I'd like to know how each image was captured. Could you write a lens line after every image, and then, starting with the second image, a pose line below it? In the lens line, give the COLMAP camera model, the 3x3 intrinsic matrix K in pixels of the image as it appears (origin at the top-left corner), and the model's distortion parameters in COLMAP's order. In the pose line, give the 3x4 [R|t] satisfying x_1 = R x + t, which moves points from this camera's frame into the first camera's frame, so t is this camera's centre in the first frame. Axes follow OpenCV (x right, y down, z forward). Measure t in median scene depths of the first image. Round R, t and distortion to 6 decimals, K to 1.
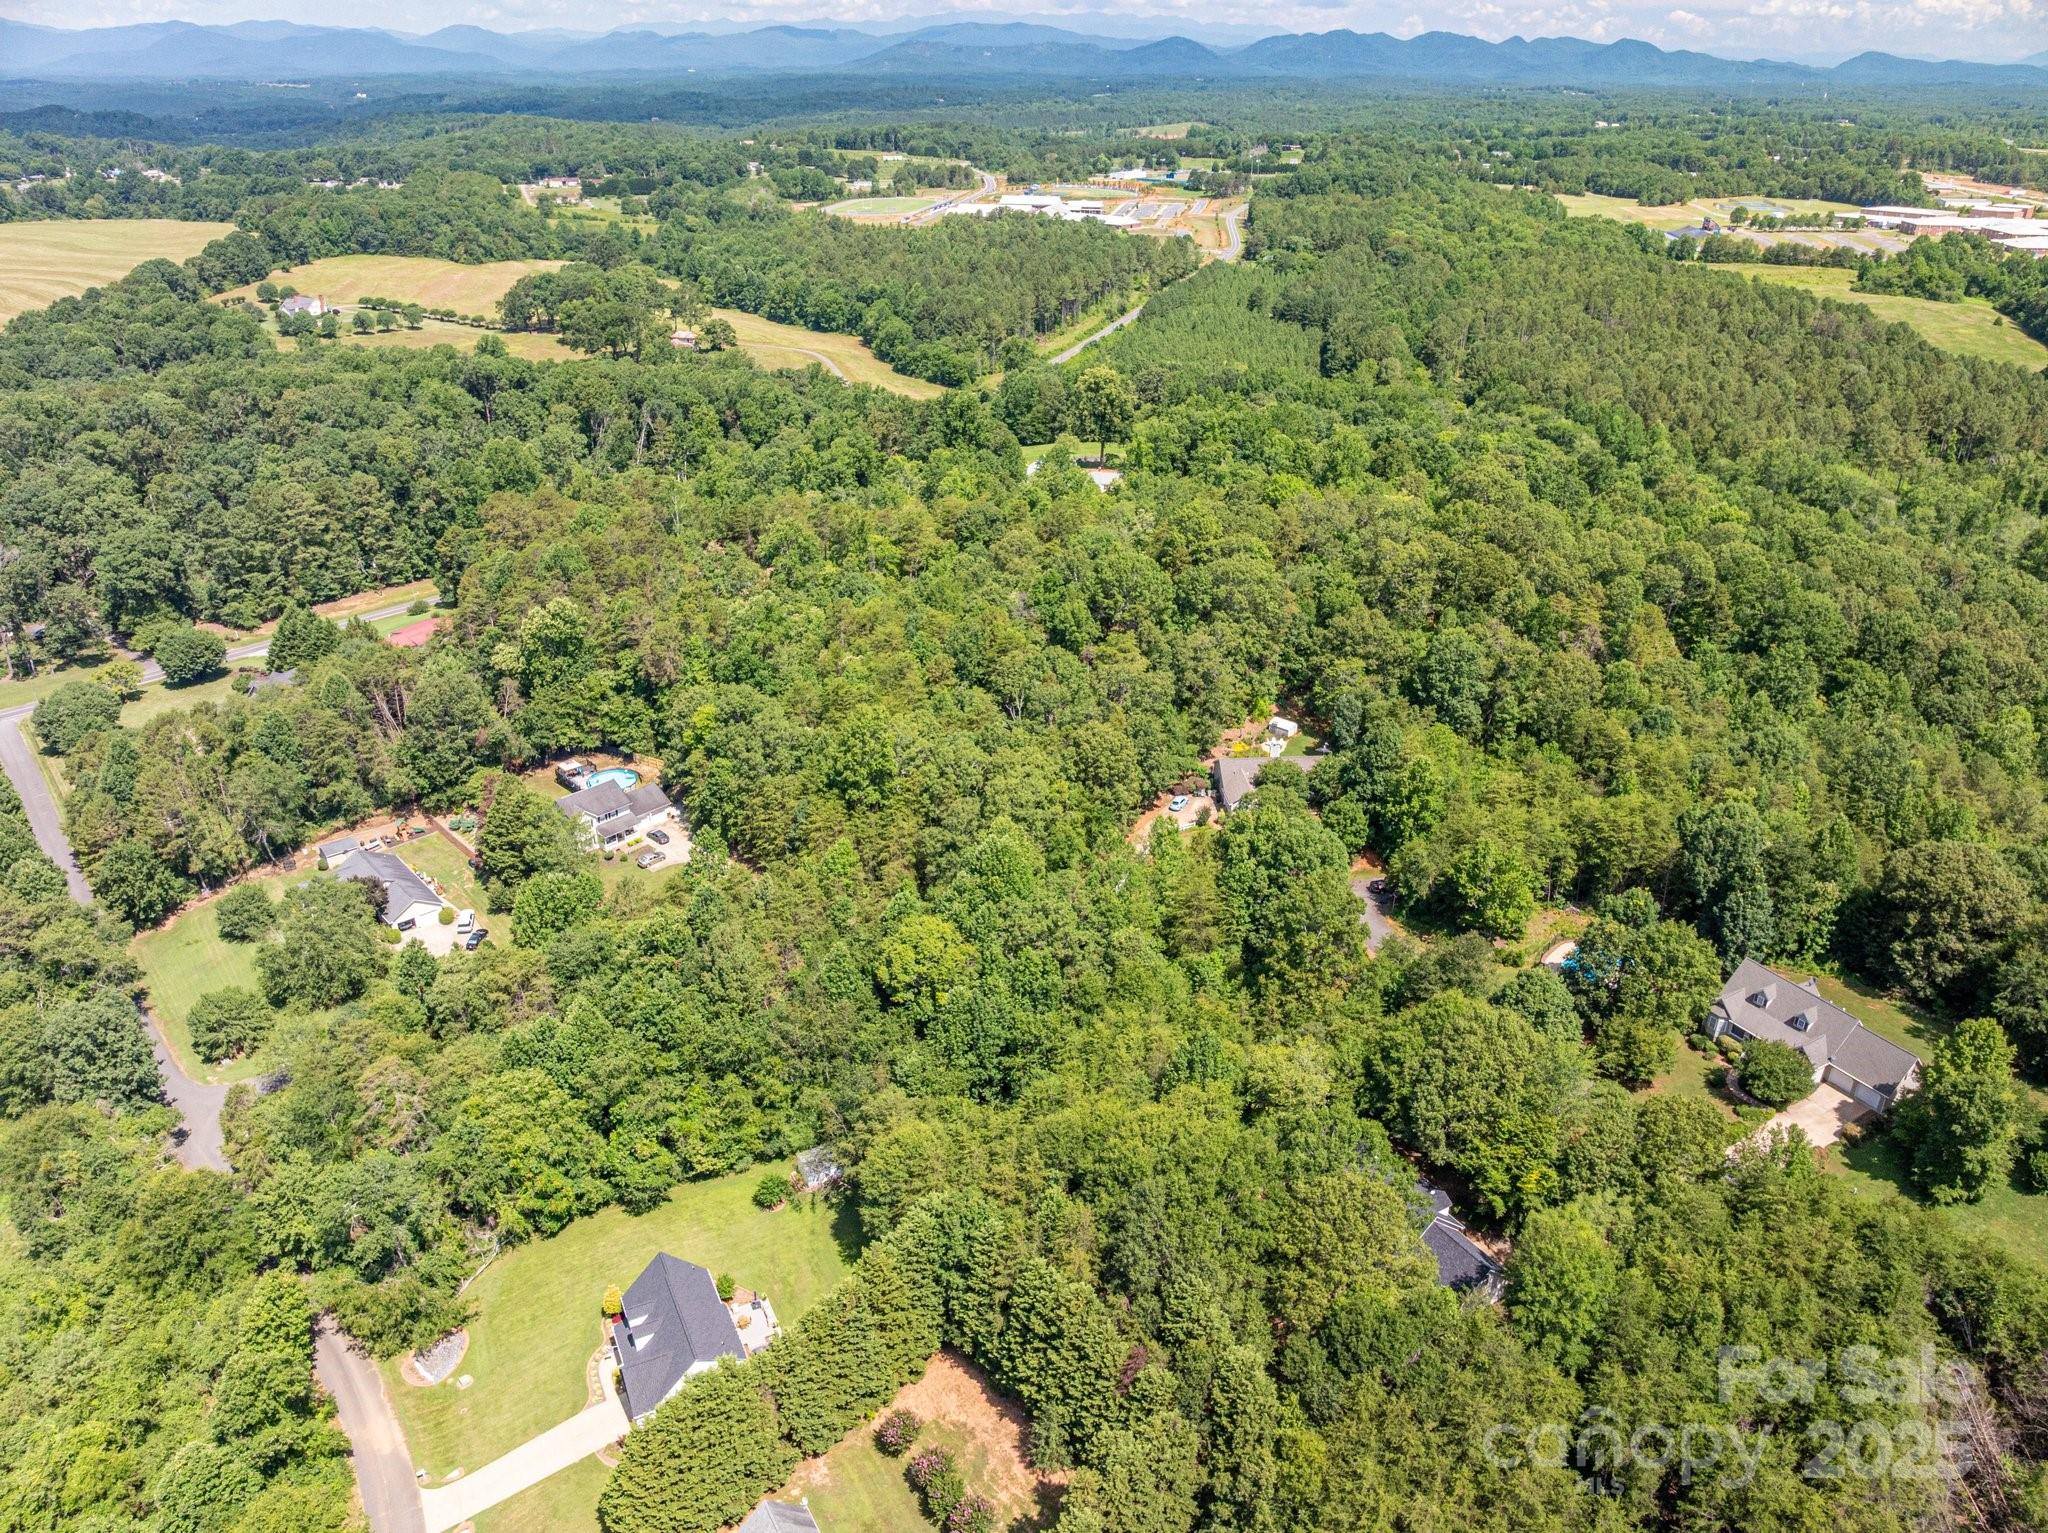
lens RADIAL K [[1438.1, 0, 1016.1], [0, 1438.1, 769.1], [0, 0, 1]] dist [-0.045232, 0.020311]
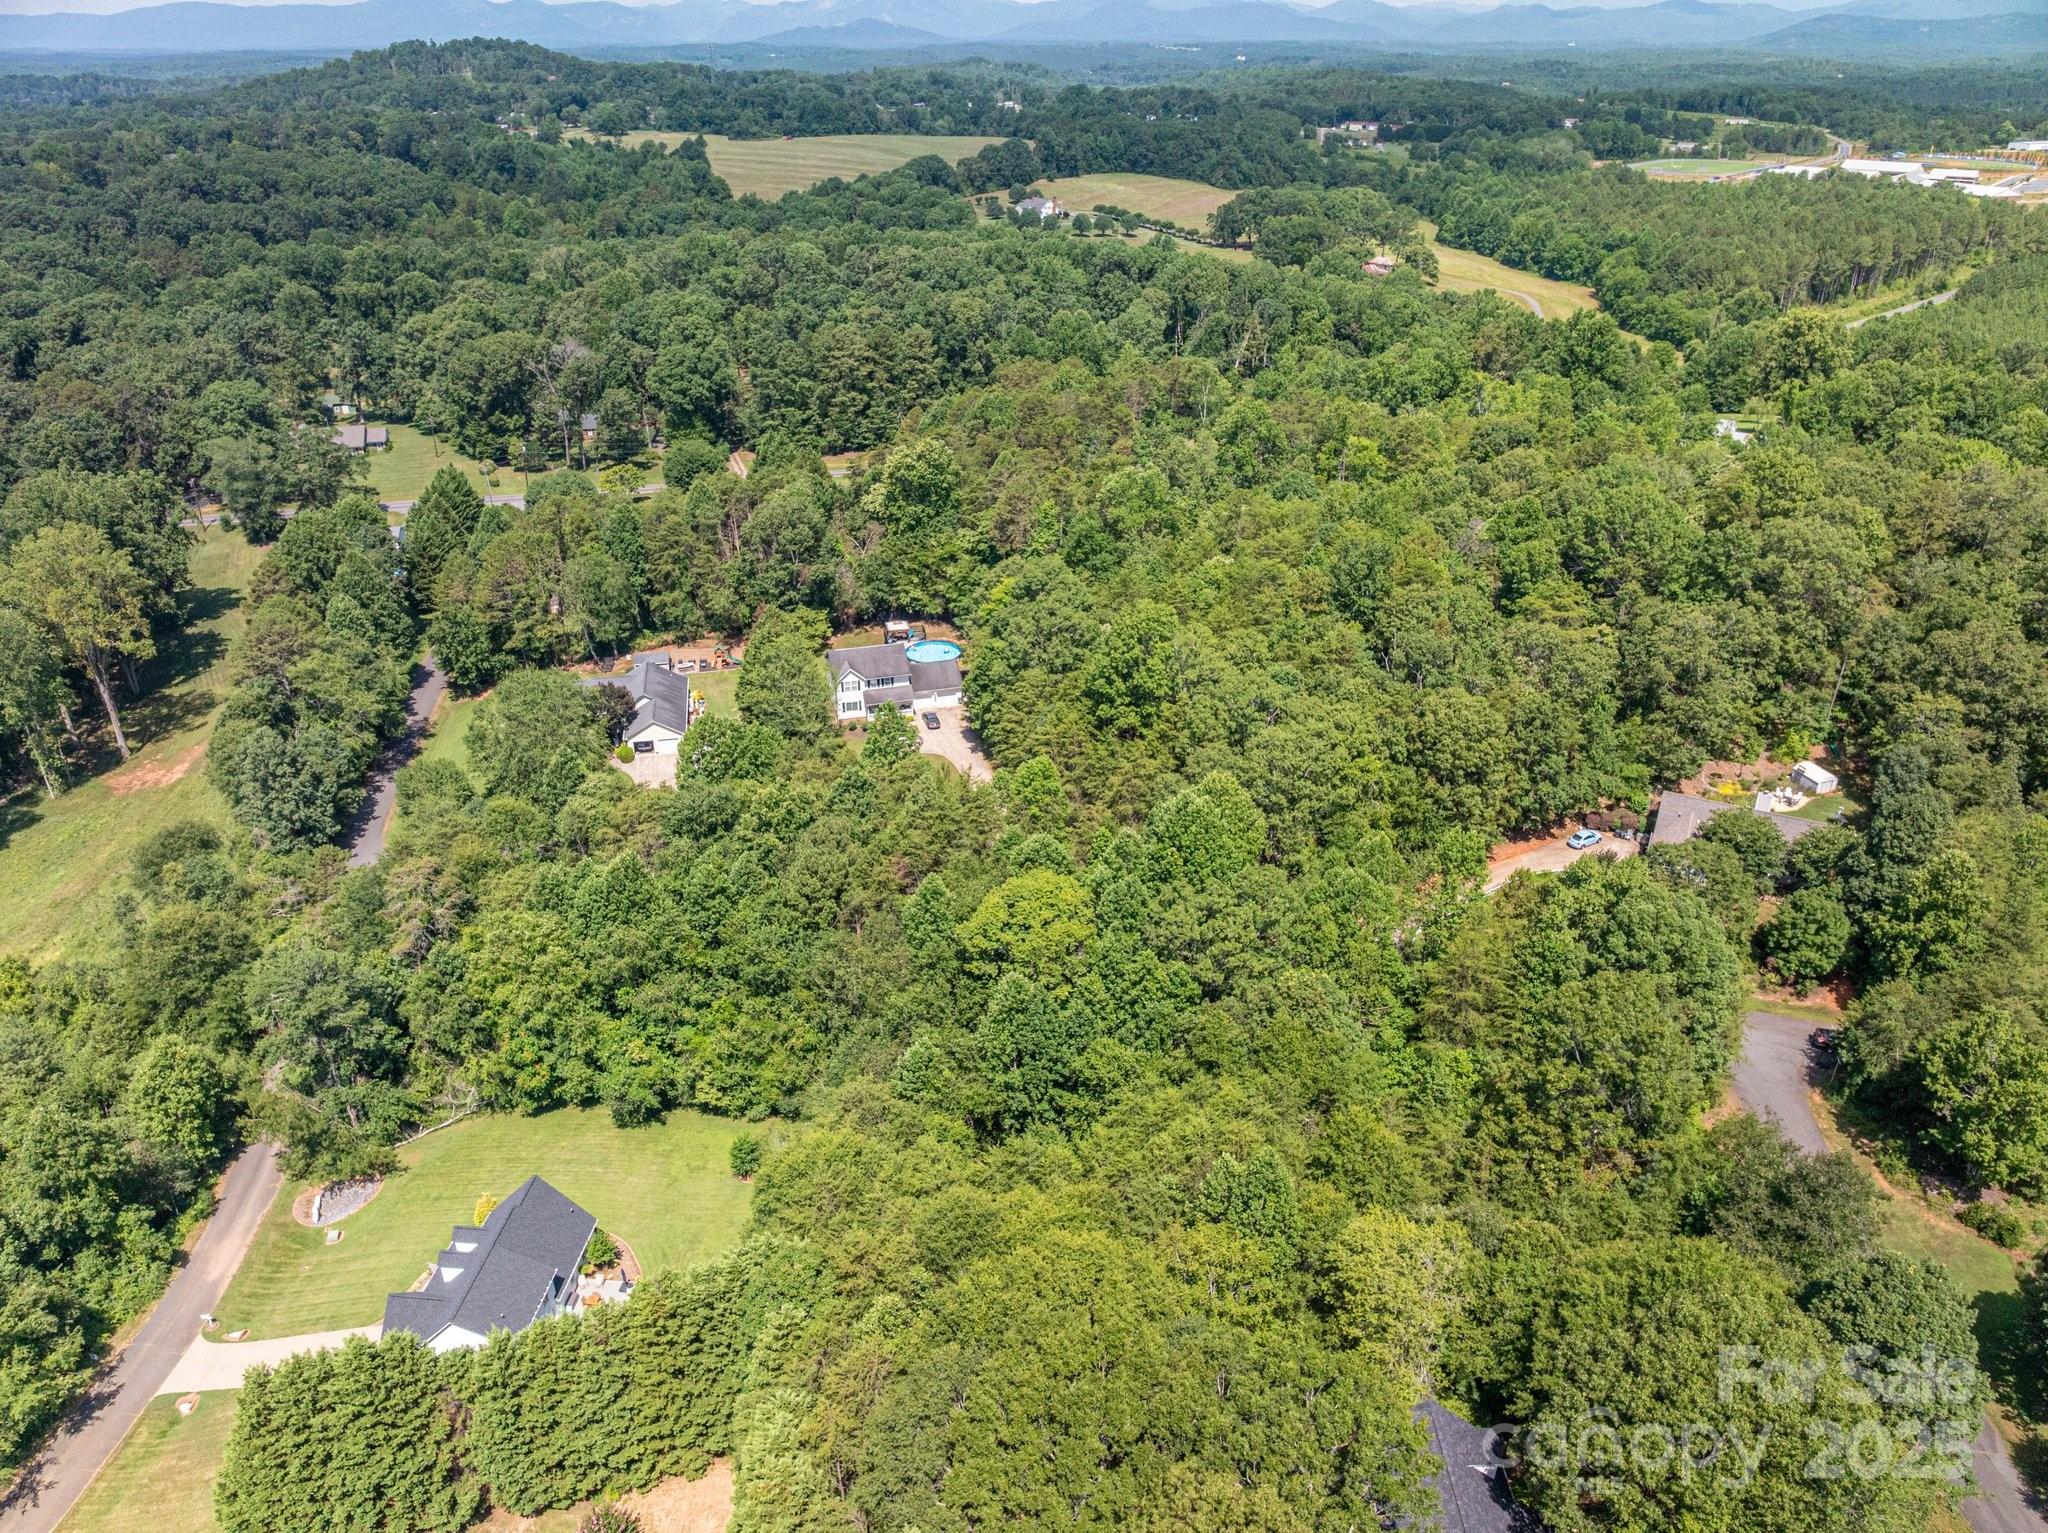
lens RADIAL K [[1440.2, 0, 1036.9], [0, 1440.2, 767.3], [0, 0, 1]] dist [-0.043271, 0.007450]
pose [[0.862204, 0.230605, -0.451027, 0.127867], [-0.224776, 0.972082, 0.067322, 0.002024], [0.453960, 0.043334, 0.889968, 0.182241]]
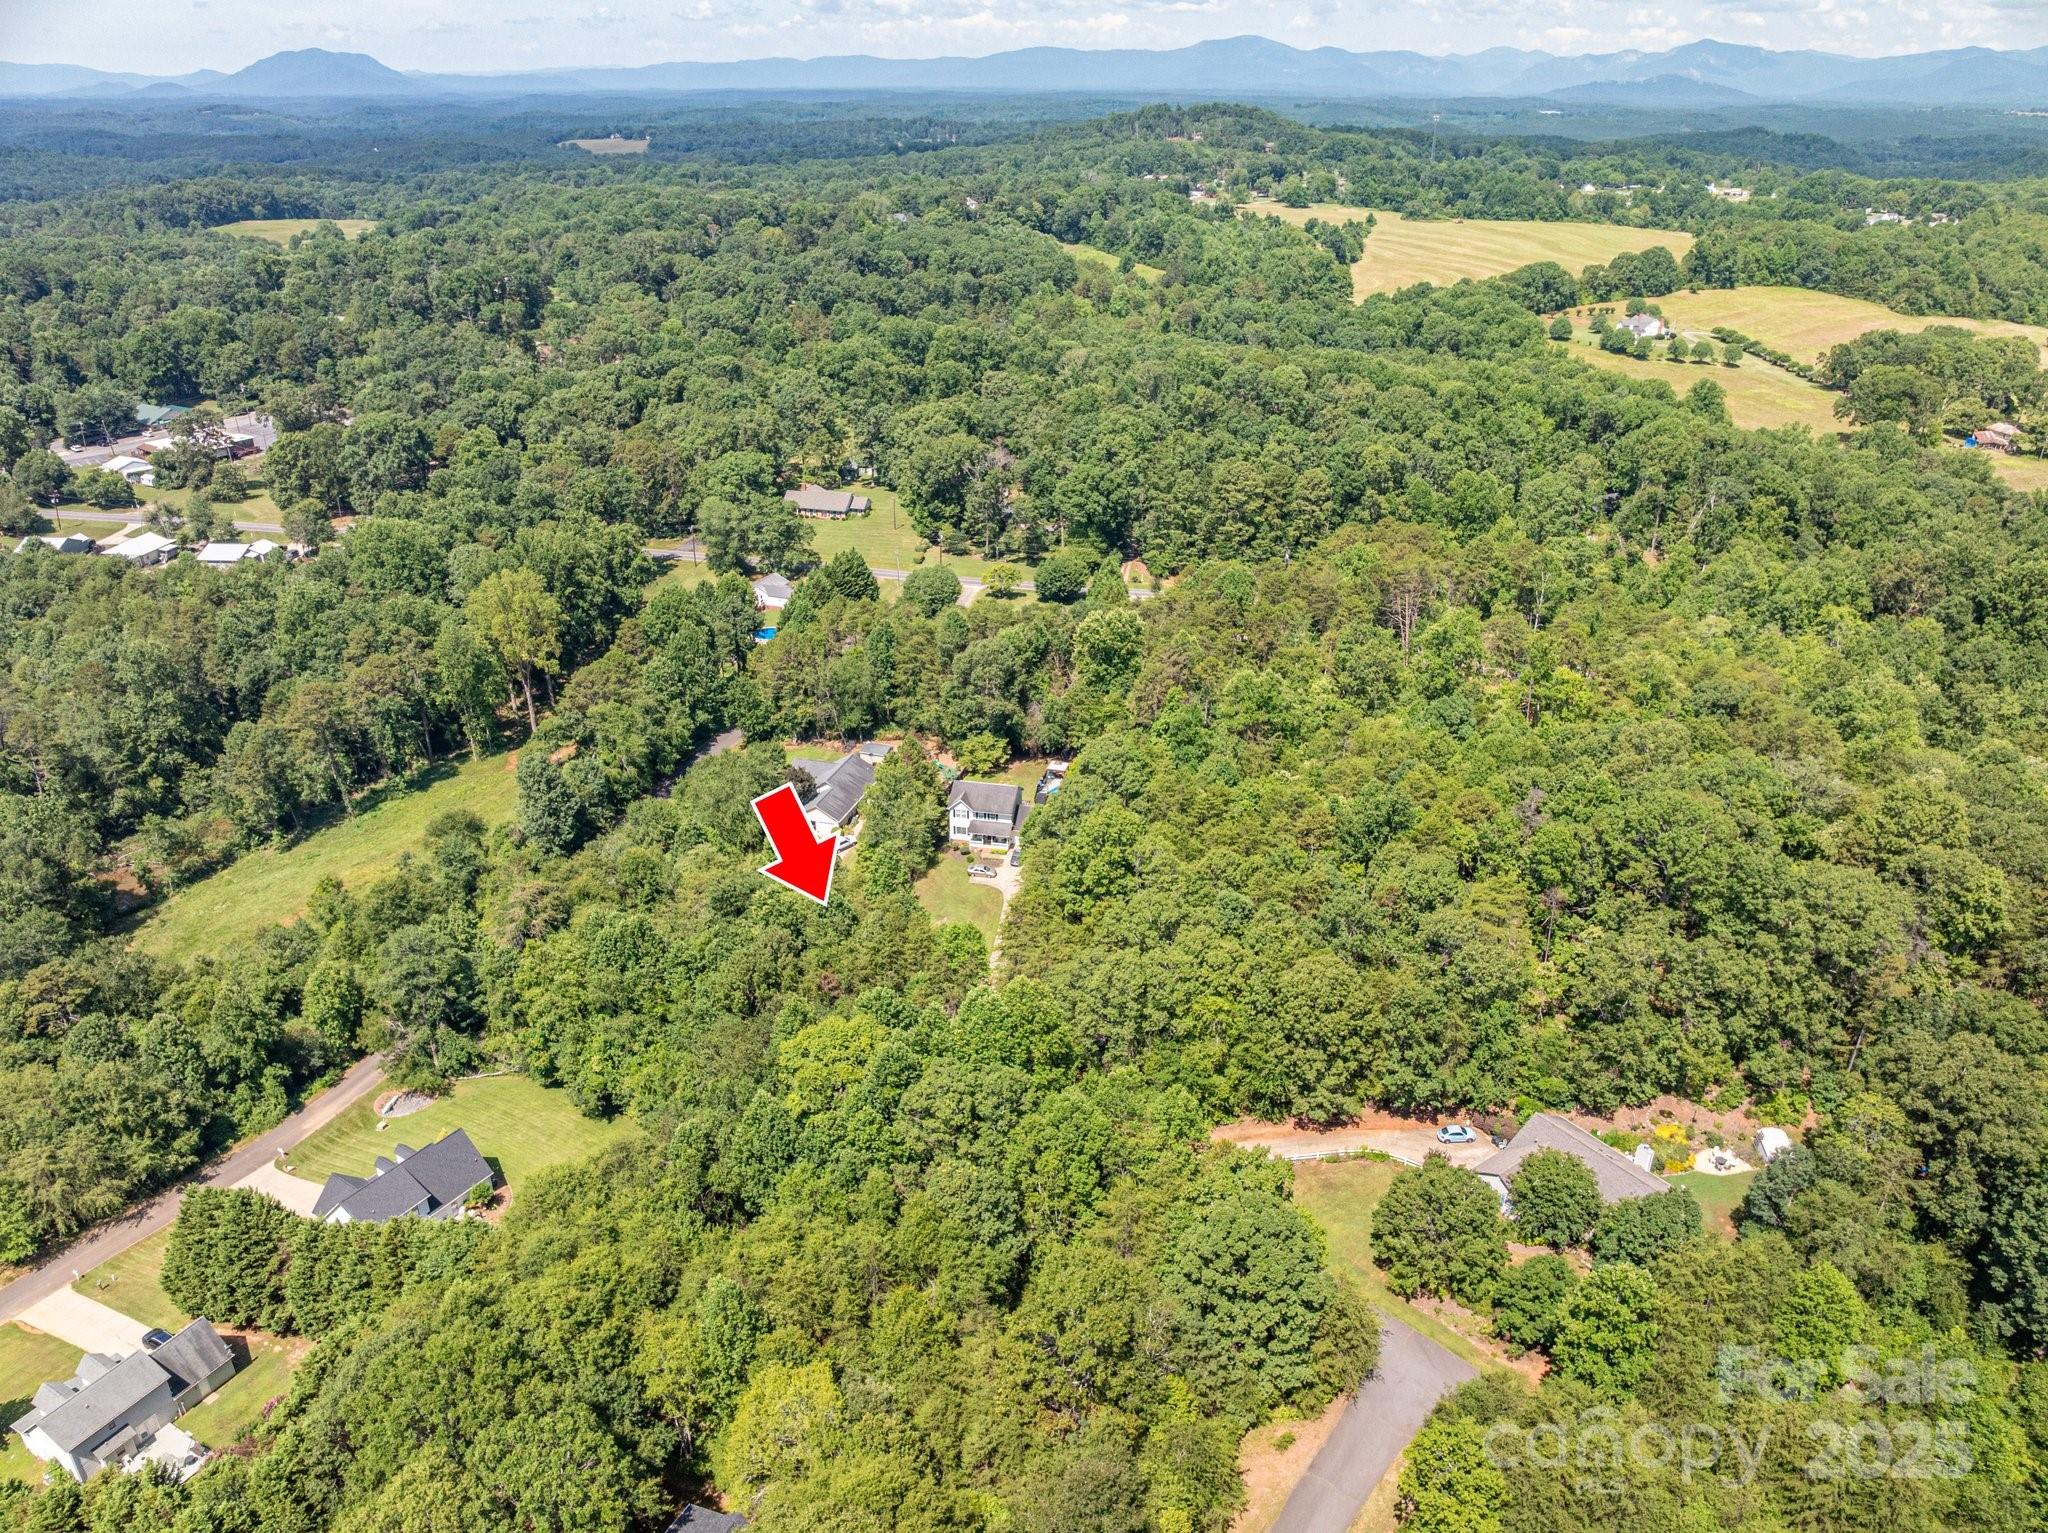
lens RADIAL K [[1440.2, 0, 1036.9], [0, 1440.2, 767.3], [0, 0, 1]] dist [-0.043271, 0.007450]
pose [[0.521708, 0.368295, -0.769532, 0.320415], [-0.381627, 0.907484, 0.175592, -0.122499], [0.763008, 0.202067, 0.613993, 0.266551]]
